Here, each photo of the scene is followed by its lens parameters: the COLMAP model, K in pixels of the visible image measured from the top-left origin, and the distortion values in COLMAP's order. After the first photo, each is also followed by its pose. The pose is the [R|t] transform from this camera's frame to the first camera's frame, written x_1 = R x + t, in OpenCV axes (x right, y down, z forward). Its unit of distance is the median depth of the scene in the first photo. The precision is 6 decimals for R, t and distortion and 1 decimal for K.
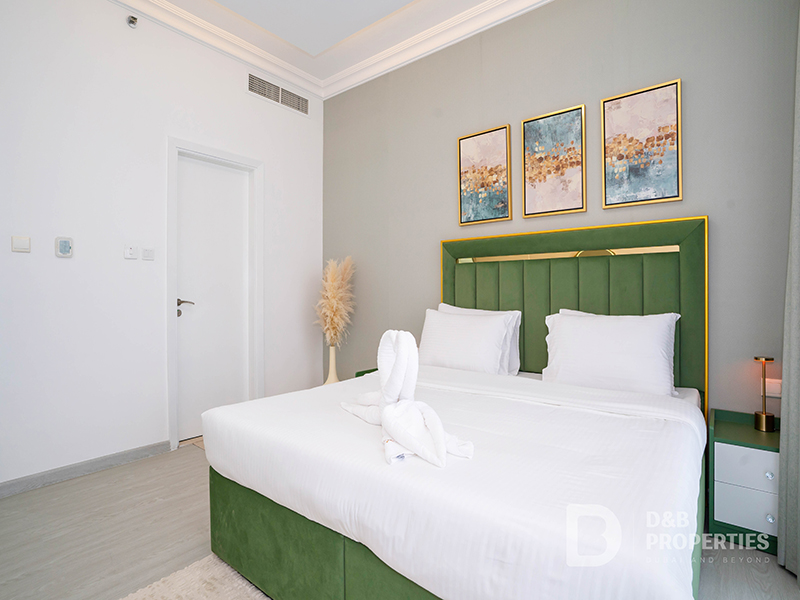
lens RADIAL K [[455.2, 0, 398.2], [0, 455.2, 298.4], [0, 0, 1]] dist [0.006342, 0.001264]
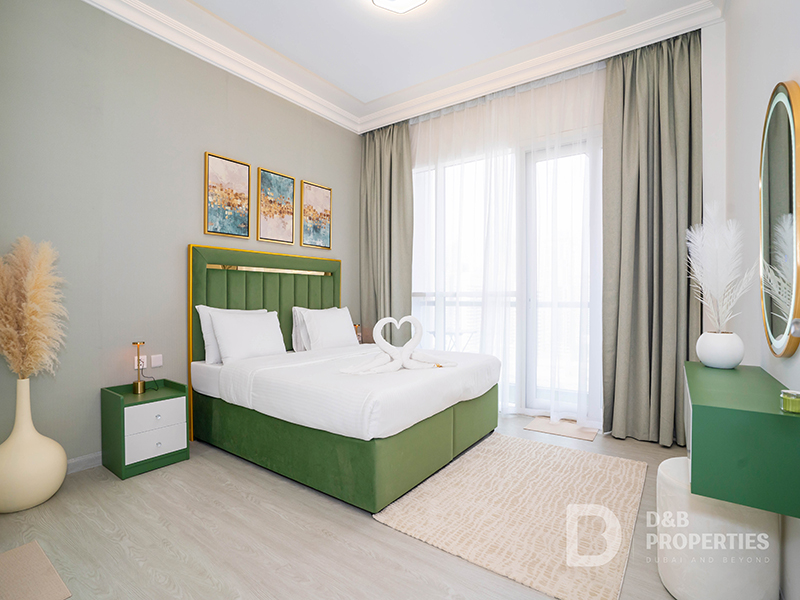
lens RADIAL K [[387.7, 0, 398.5], [0, 387.7, 300.0], [0, 0, 1]] dist [-0.003939, -0.000193]
pose [[-0.026653, -0.009708, 0.999598, -0.882152], [-0.005424, 0.999940, 0.009566, -0.013772], [-0.999630, -0.005167, -0.026704, 0.622886]]
